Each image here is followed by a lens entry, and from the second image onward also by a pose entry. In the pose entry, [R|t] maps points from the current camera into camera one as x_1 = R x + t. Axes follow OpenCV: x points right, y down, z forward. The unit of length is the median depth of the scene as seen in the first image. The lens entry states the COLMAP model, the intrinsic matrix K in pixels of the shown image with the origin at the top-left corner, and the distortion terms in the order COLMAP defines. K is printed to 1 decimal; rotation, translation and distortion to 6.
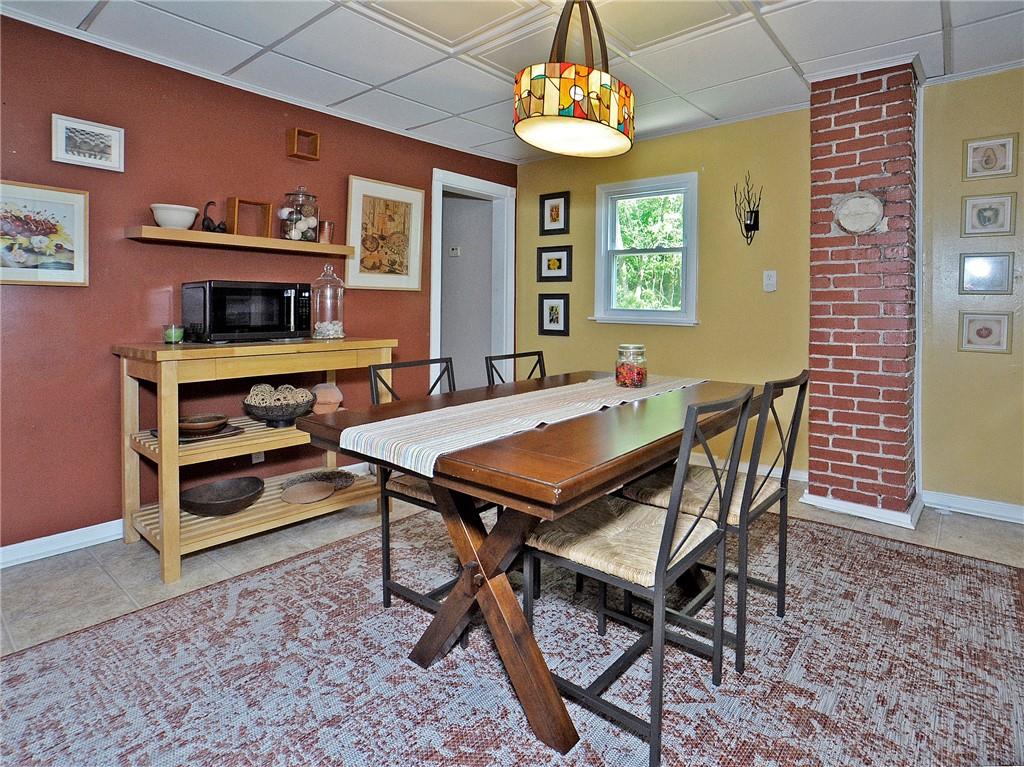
lens RADIAL K [[543.3, 0, 512.0], [0, 543.3, 383.5], [0, 0, 1]] dist [-0.001237, -0.000125]
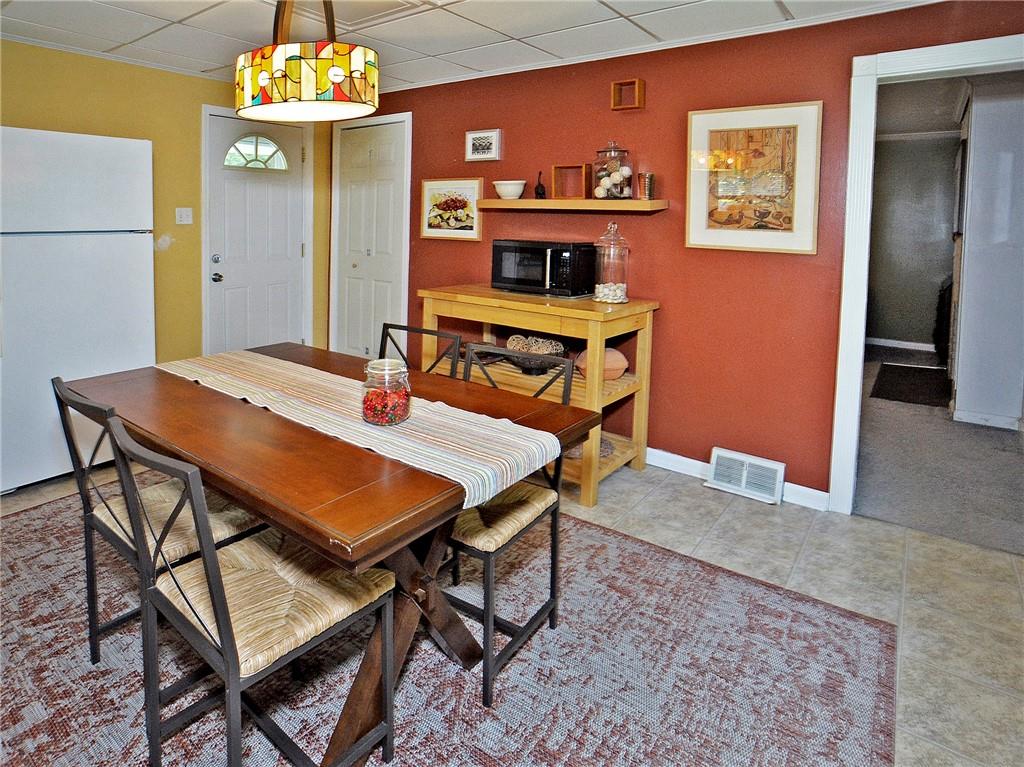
lens RADIAL K [[586.4, 0, 510.6], [0, 586.4, 323.3], [0, 0, 1]] dist [-0.003209, -0.000624]
pose [[0.053886, 0.187297, -0.980824, 0.717624], [-0.163101, 0.970711, 0.176405, -0.215206], [0.985137, 0.150468, 0.082856, 0.822581]]
